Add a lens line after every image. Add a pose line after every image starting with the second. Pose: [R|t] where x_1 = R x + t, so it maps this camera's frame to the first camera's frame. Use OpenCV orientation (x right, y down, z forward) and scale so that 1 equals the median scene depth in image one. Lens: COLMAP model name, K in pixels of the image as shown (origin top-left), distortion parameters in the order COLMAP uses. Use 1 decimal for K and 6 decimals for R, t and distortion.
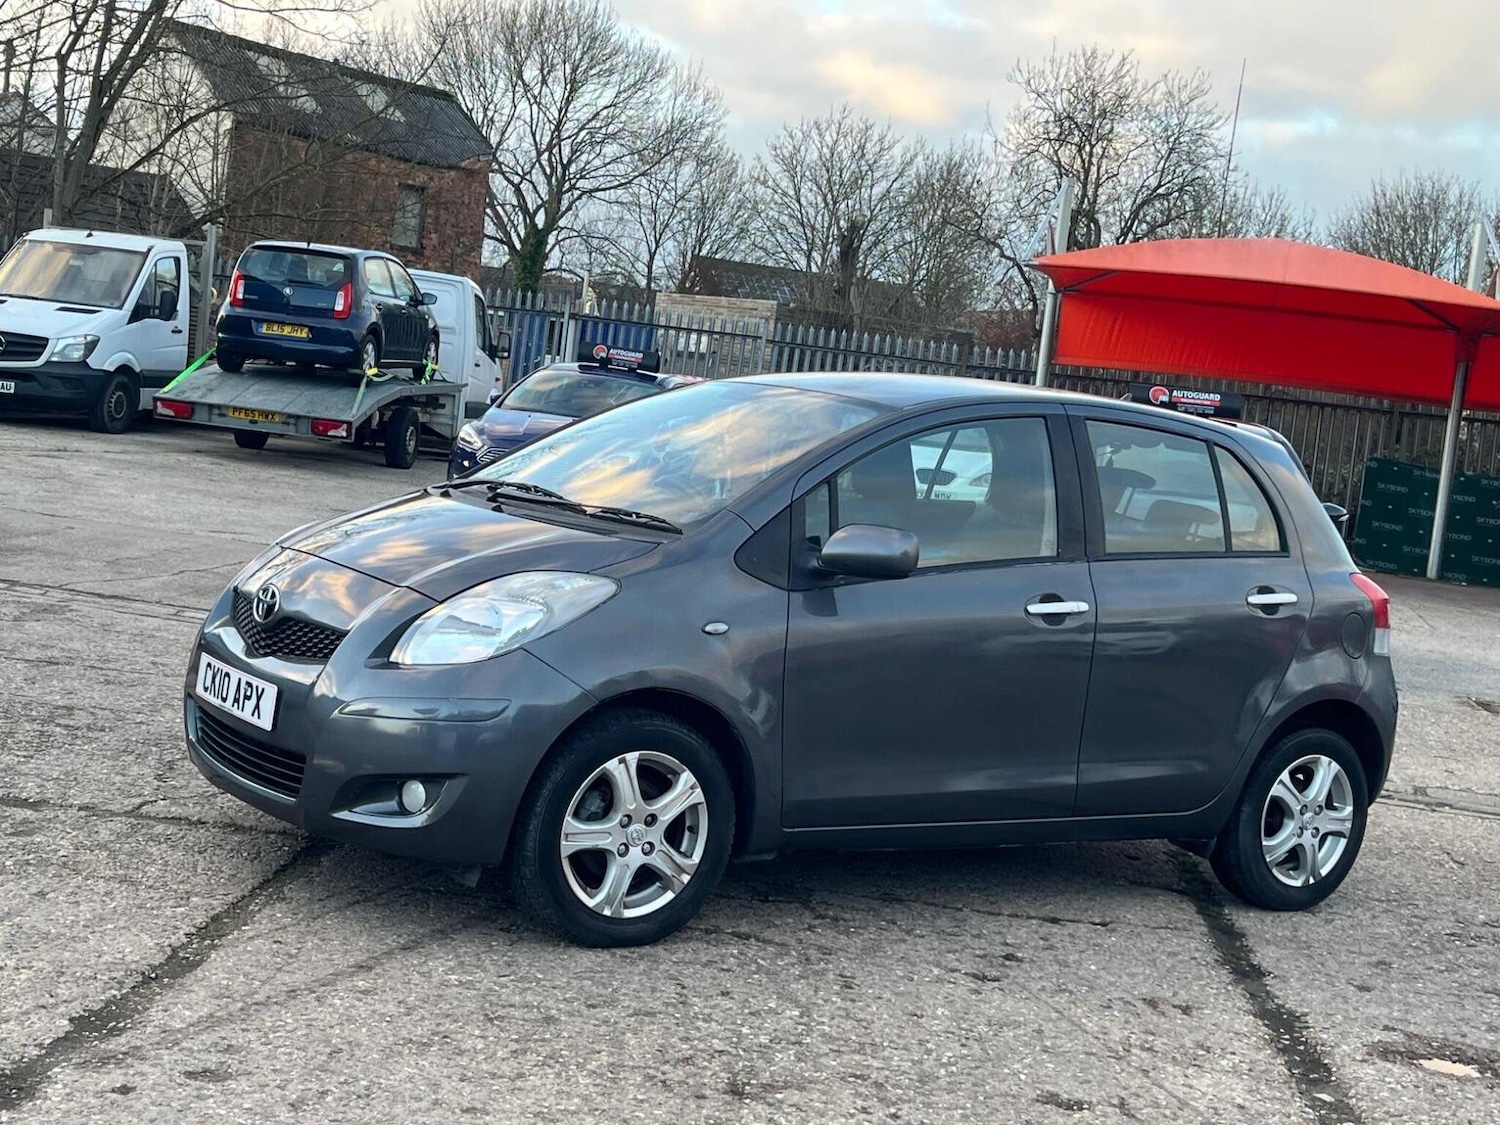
lens RADIAL K [[2106.2, 0, 734.2], [0, 2106.2, 534.2], [0, 0, 1]] dist [0.169427, -0.637482]
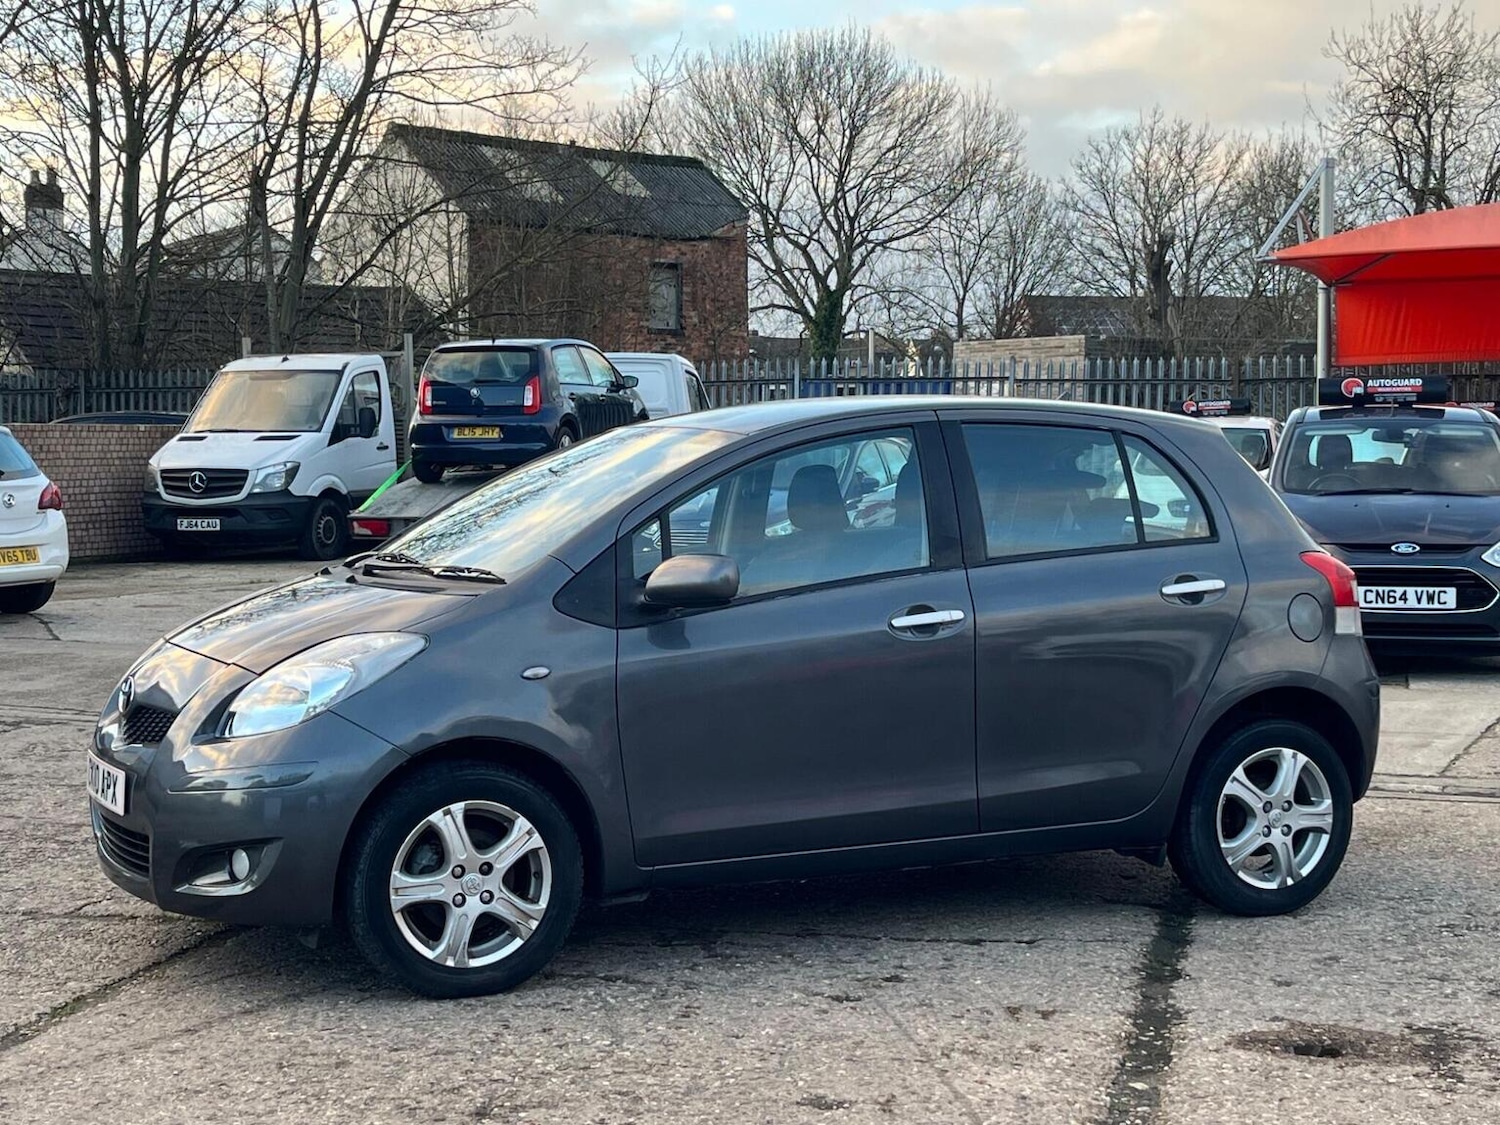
lens RADIAL K [[2331.4, 0, 738.4], [0, 2331.4, 569.5], [0, 0, 1]] dist [0.191422, -0.801567]
pose [[0.980728, -0.109729, -0.161654, 0.068342], [0.106155, 0.993878, -0.030611, 0.010050], [0.164023, 0.012861, 0.986373, -0.021148]]
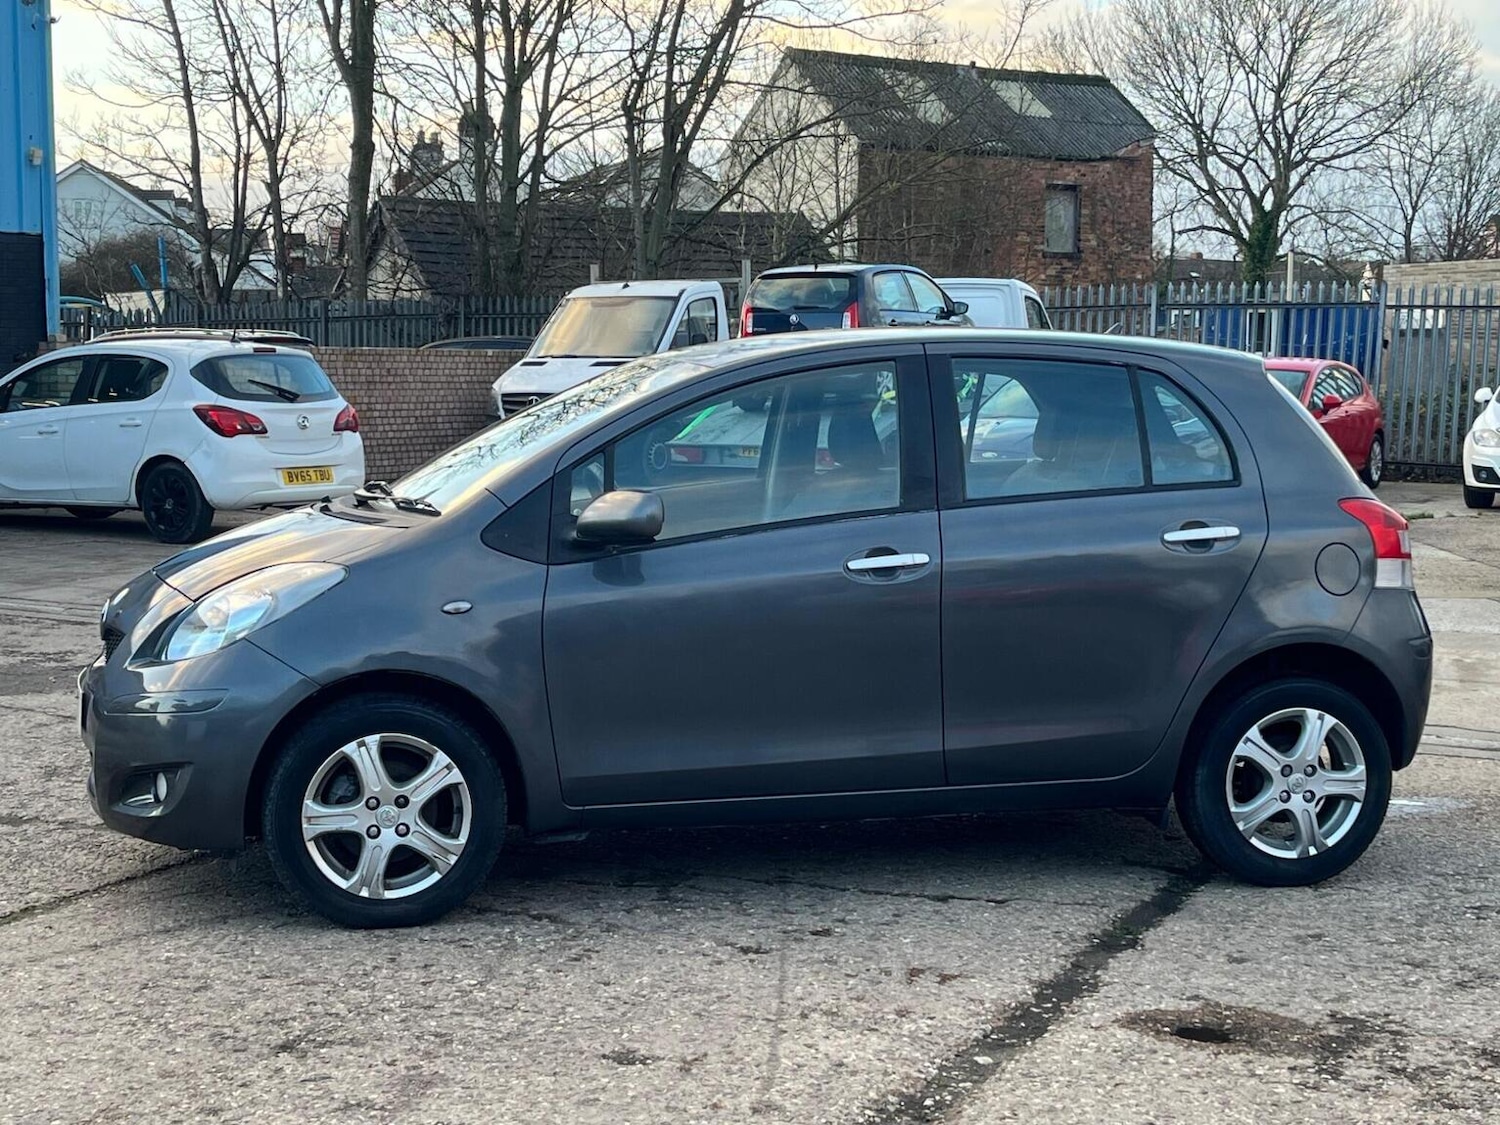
lens RADIAL K [[2331.4, 0, 738.4], [0, 2331.4, 569.5], [0, 0, 1]] dist [0.191422, -0.801567]
pose [[0.932932, -0.080583, -0.350920, 0.126928], [0.079680, 0.996675, -0.017037, 0.014151], [0.351126, -0.012067, 0.936250, 0.003037]]
